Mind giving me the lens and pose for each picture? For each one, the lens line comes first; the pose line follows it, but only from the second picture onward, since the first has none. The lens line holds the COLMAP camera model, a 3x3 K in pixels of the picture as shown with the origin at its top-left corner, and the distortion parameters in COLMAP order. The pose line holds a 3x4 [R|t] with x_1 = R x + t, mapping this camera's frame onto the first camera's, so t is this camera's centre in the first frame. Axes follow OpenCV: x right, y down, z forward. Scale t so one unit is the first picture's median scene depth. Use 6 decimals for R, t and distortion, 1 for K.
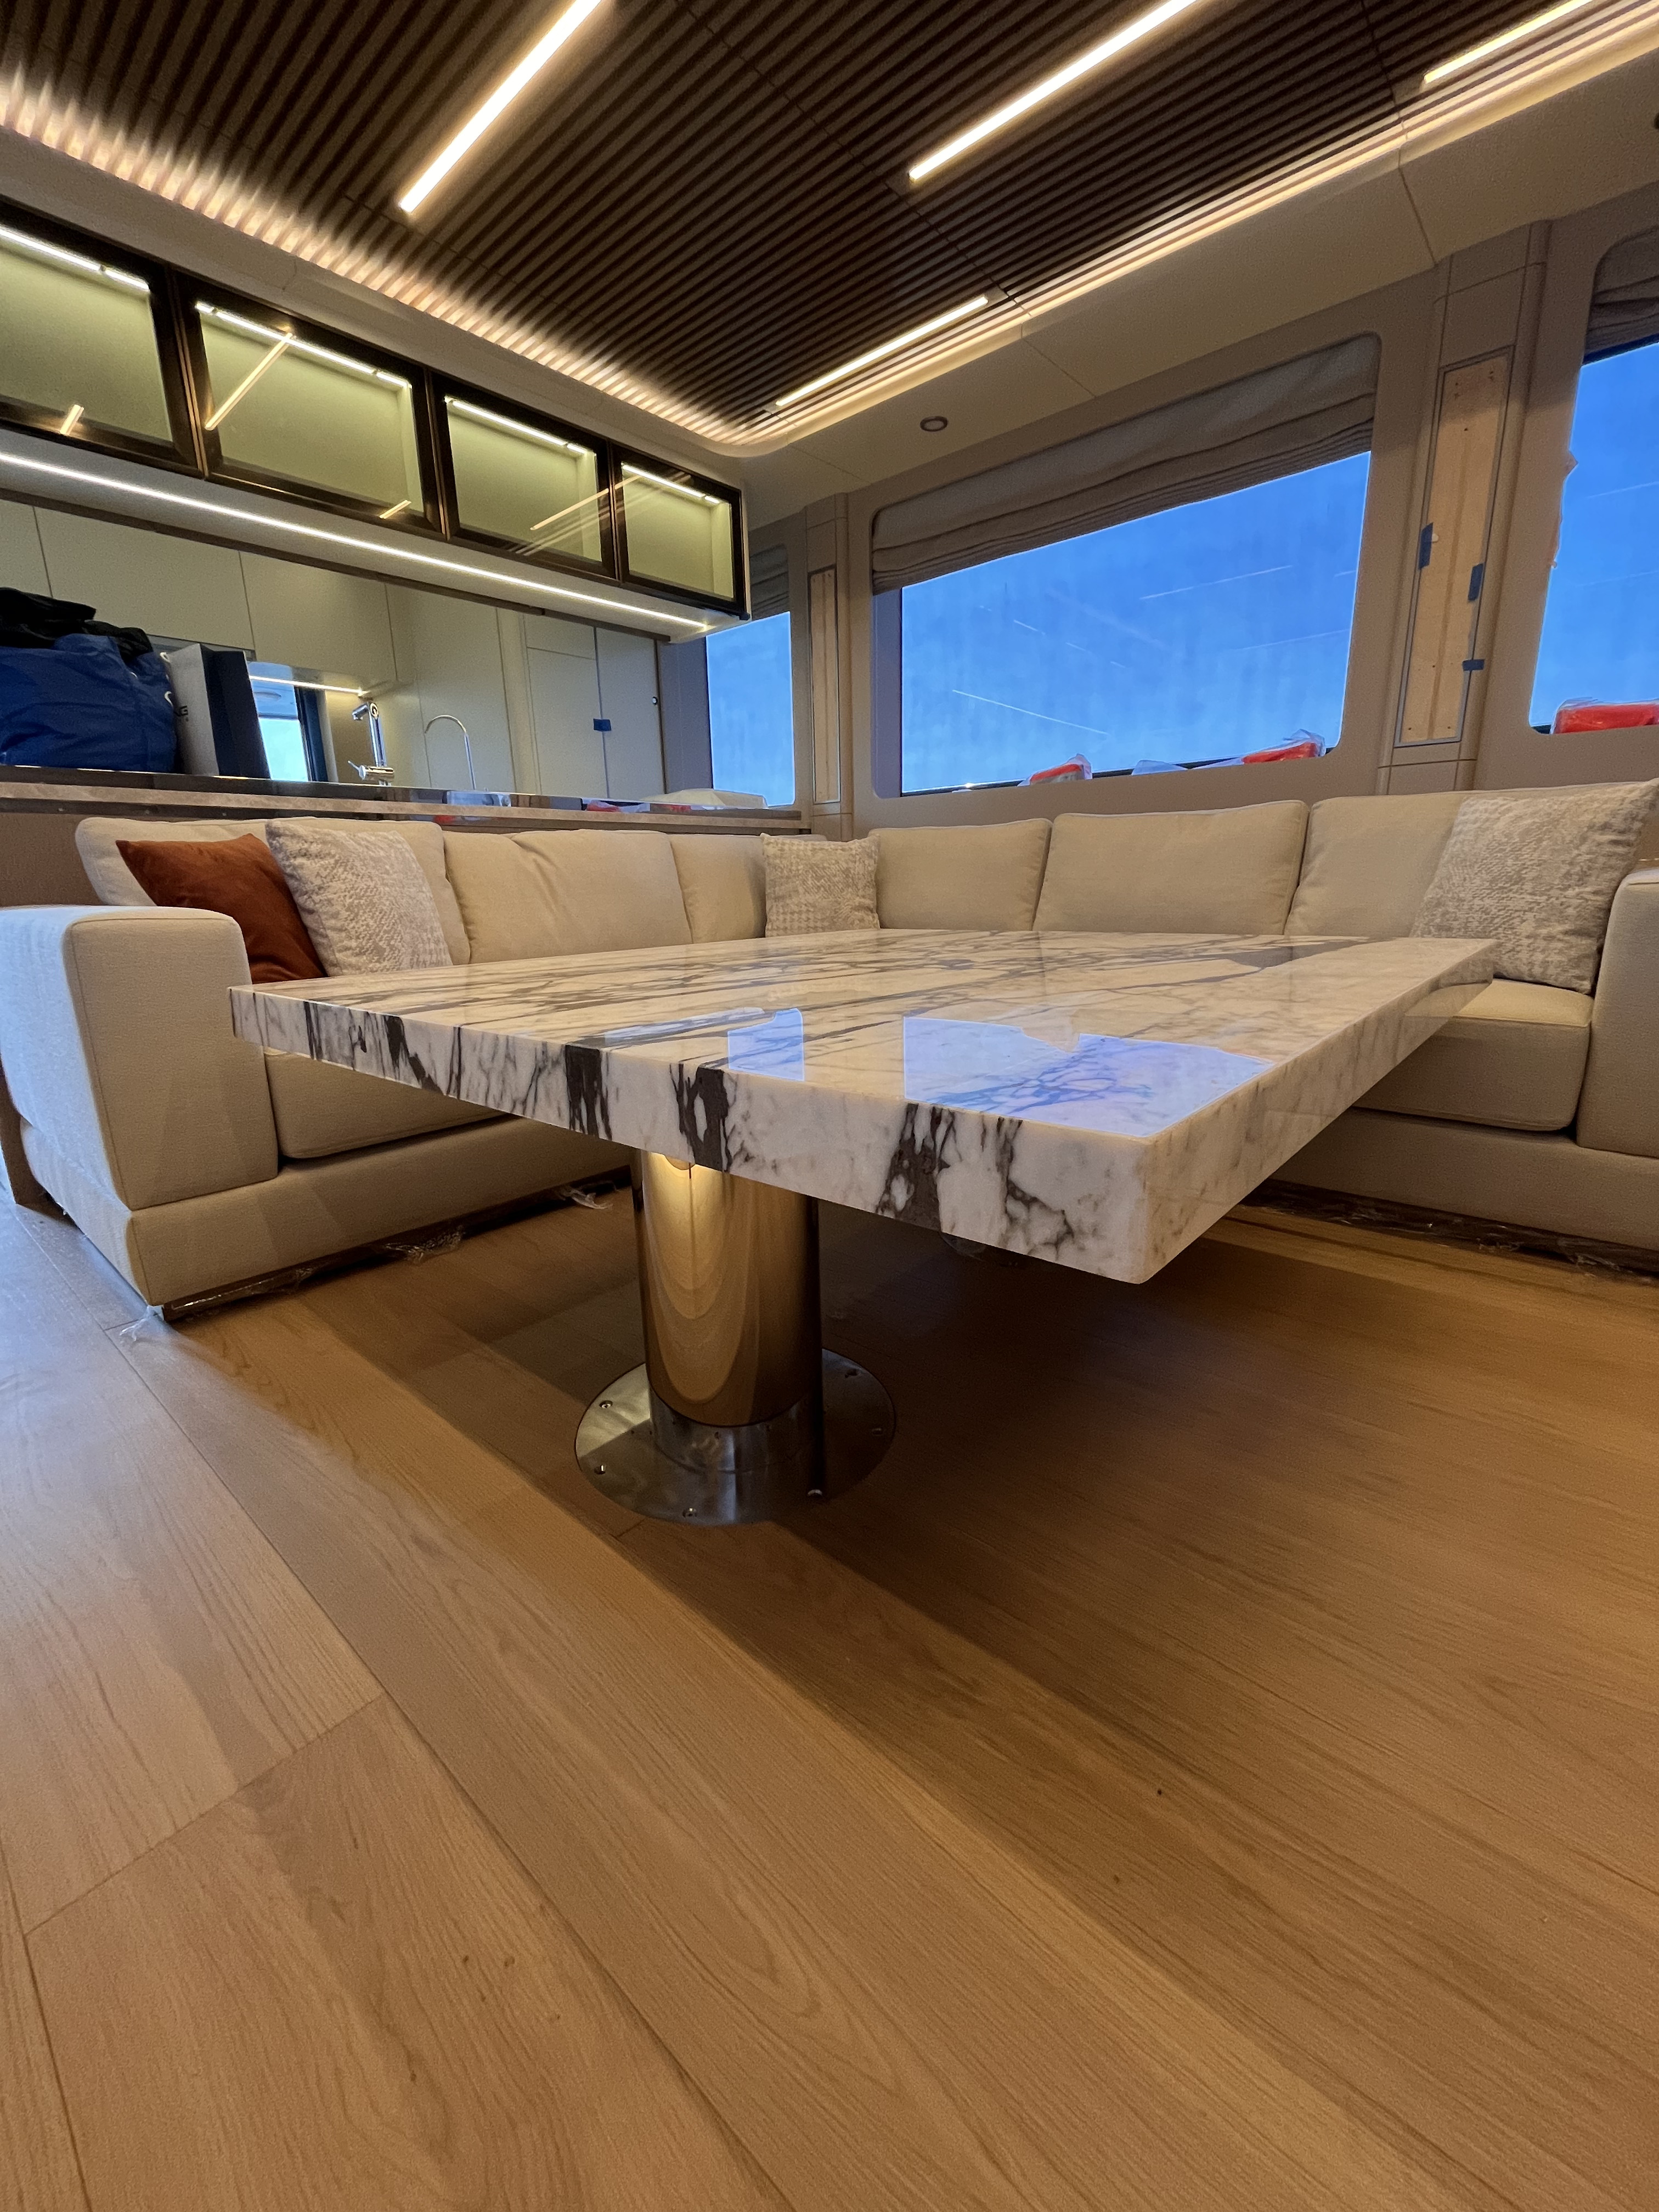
lens RADIAL K [[891.0, 0, 830.2], [0, 891.0, 1102.6], [0, 0, 1]] dist [-0.002357, 0.000182]
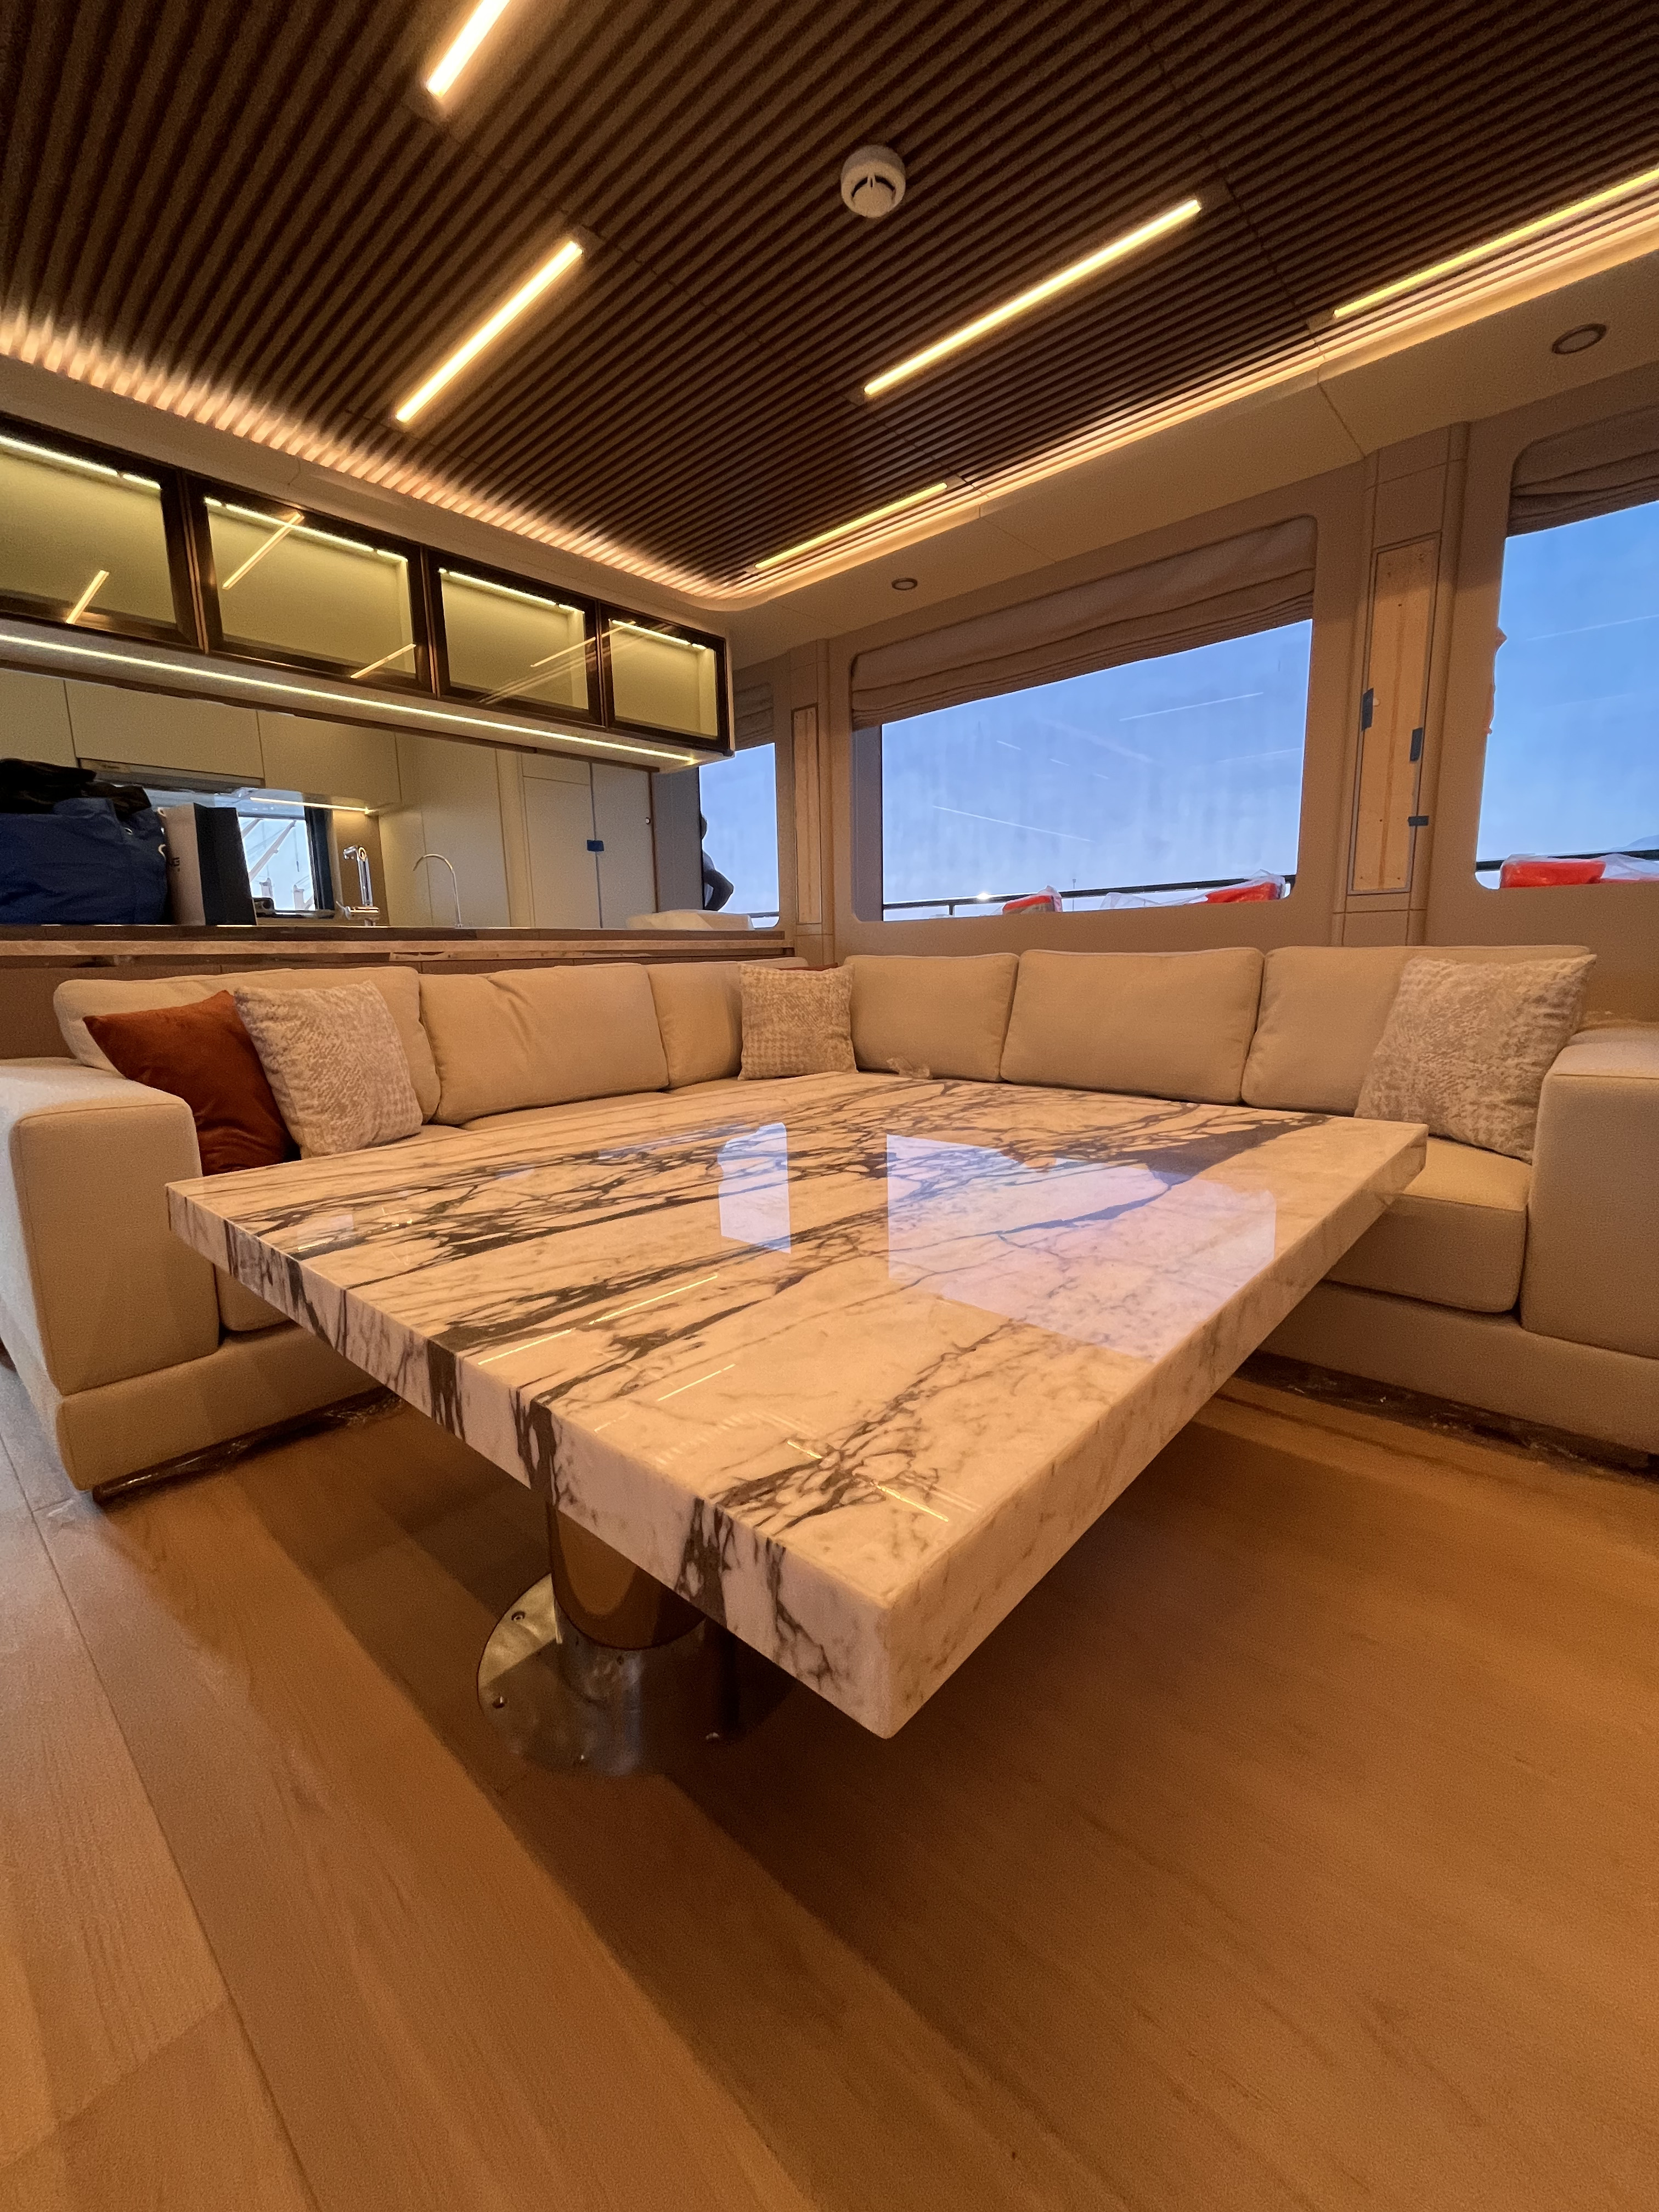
lens RADIAL K [[891.0, 0, 830.2], [0, 891.0, 1104.6], [0, 0, 1]] dist [-0.002357, 0.000182]
pose [[0.999921, 0.004441, -0.011732, 0.071891], [-0.005340, 0.996960, -0.077735, -0.105386], [0.011351, 0.077792, 0.996905, -0.012845]]
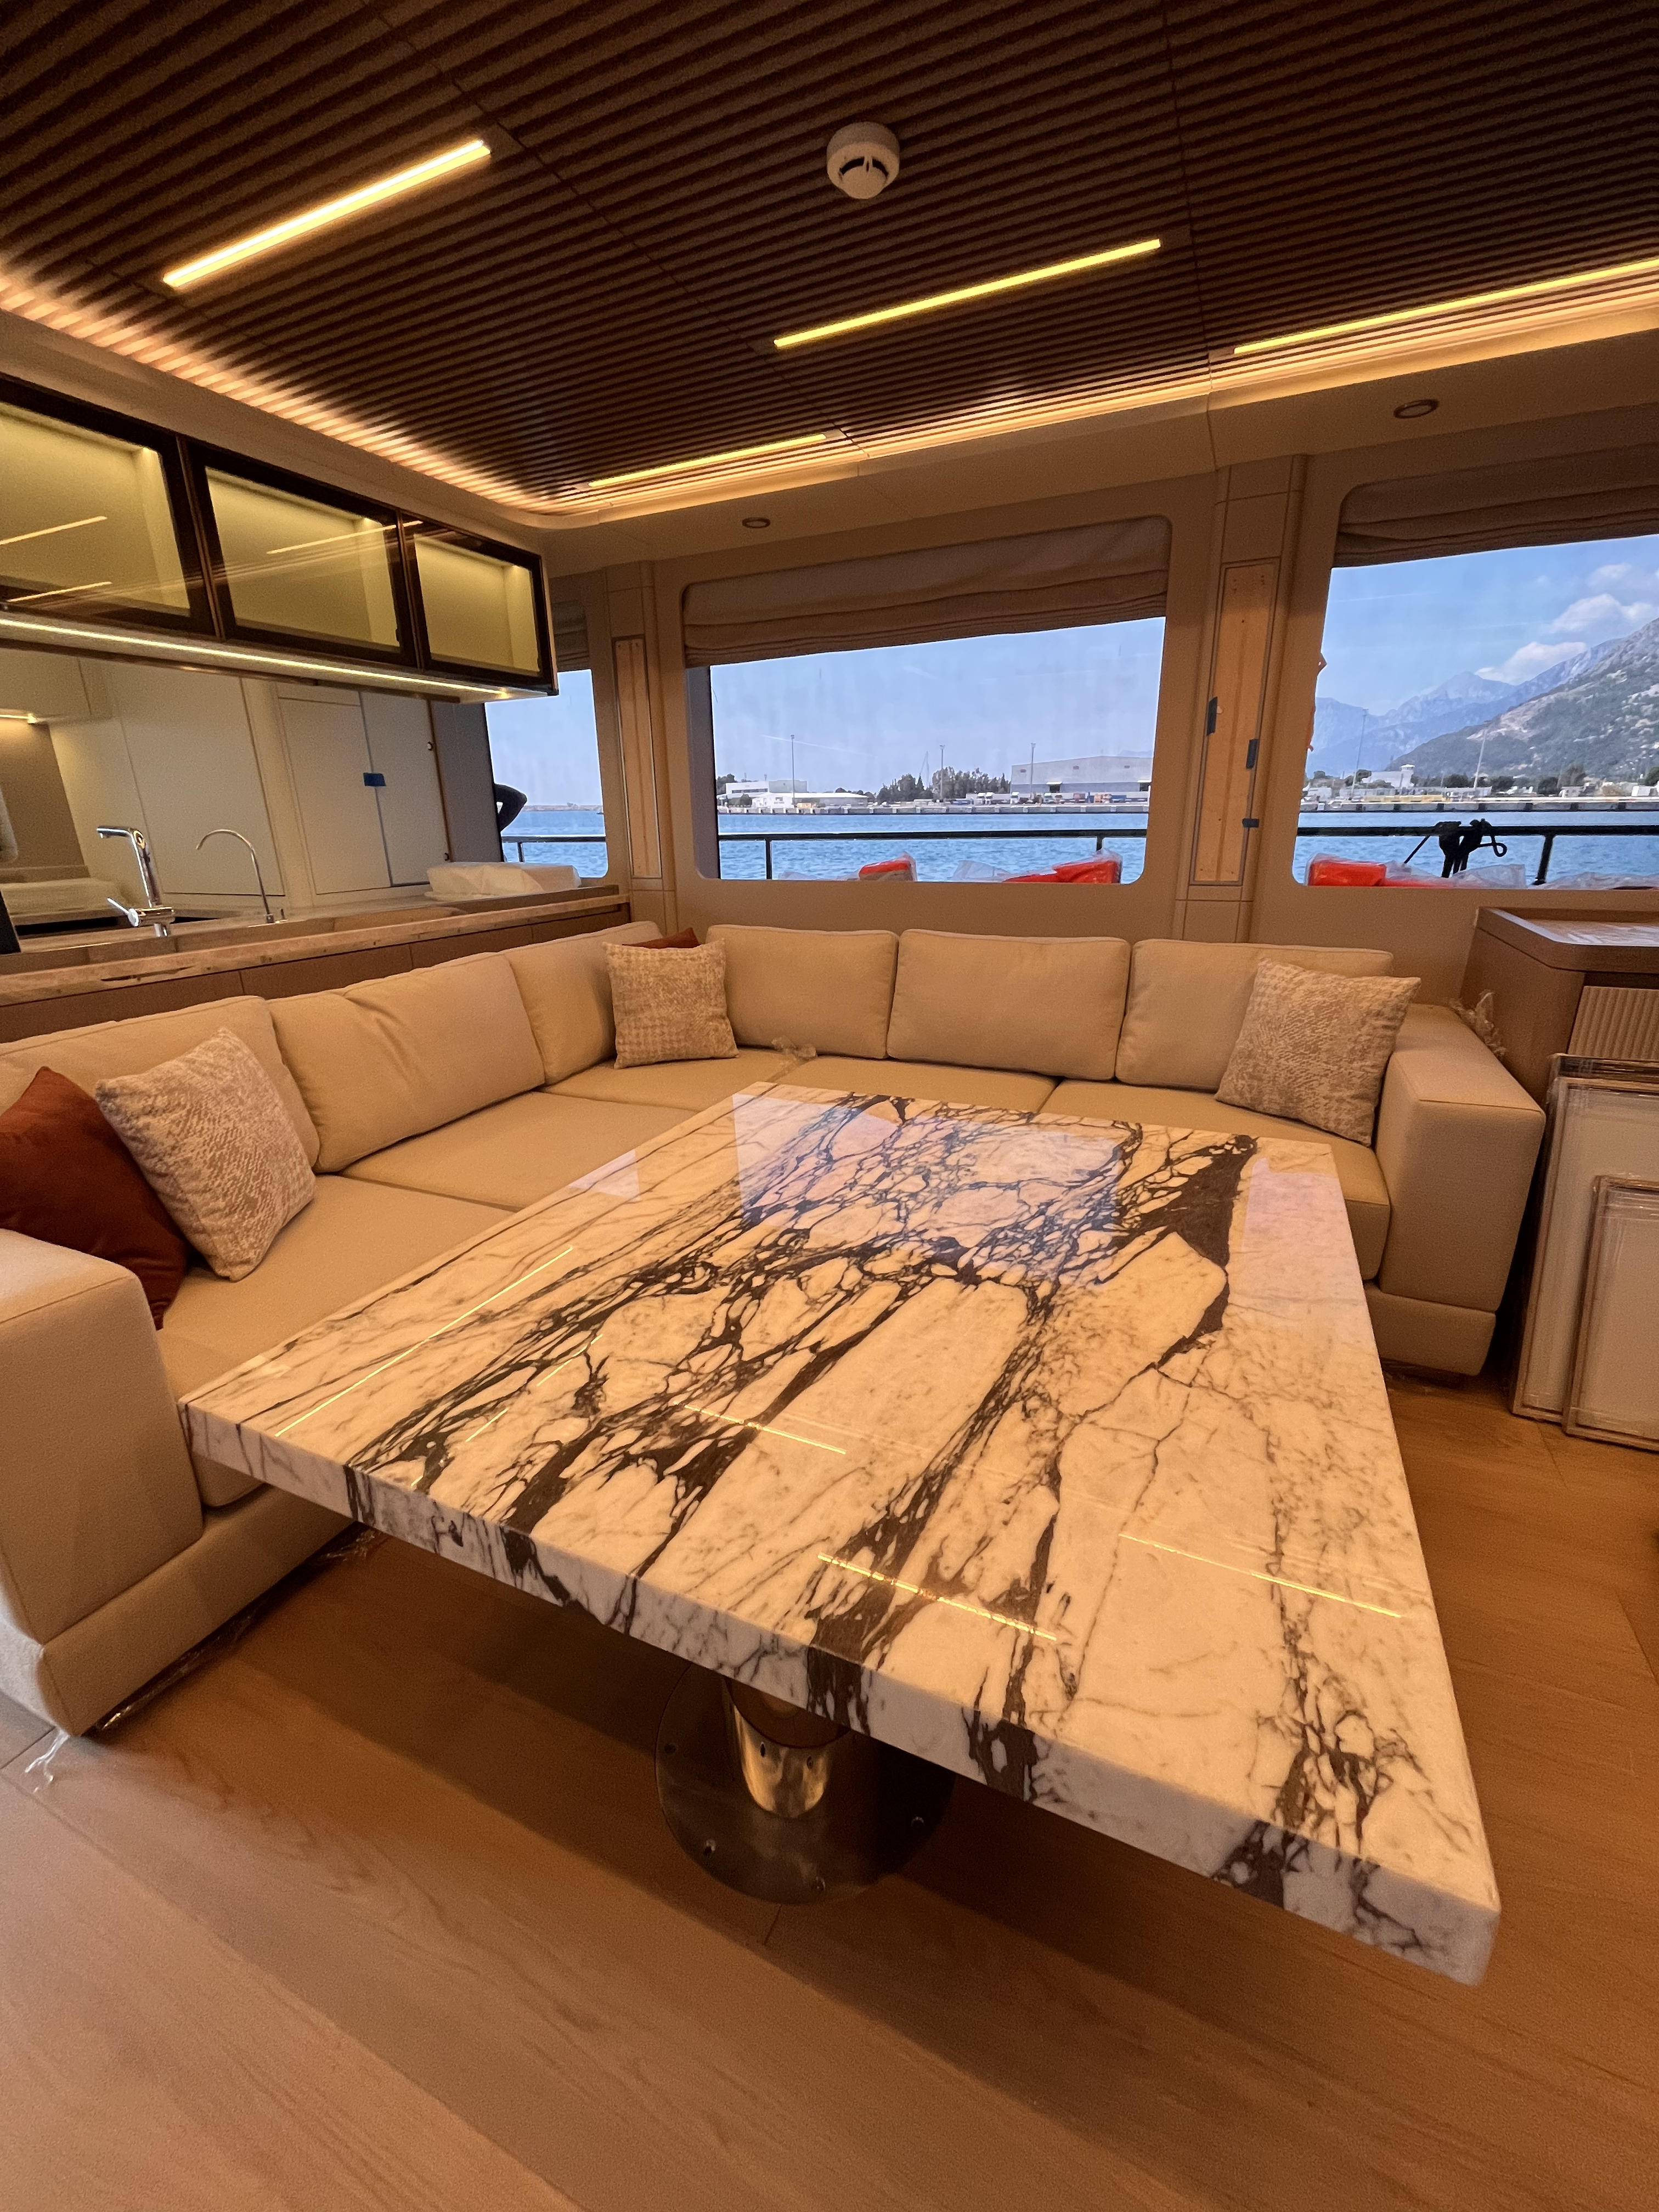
lens RADIAL K [[891.0, 0, 828.2], [0, 891.0, 1103.5], [0, 0, 1]] dist [-0.002357, 0.000182]
pose [[0.959051, -0.081032, 0.271393, -0.208215], [0.064805, 0.995561, 0.068247, -0.313739], [-0.275718, -0.047865, 0.960046, 0.012768]]
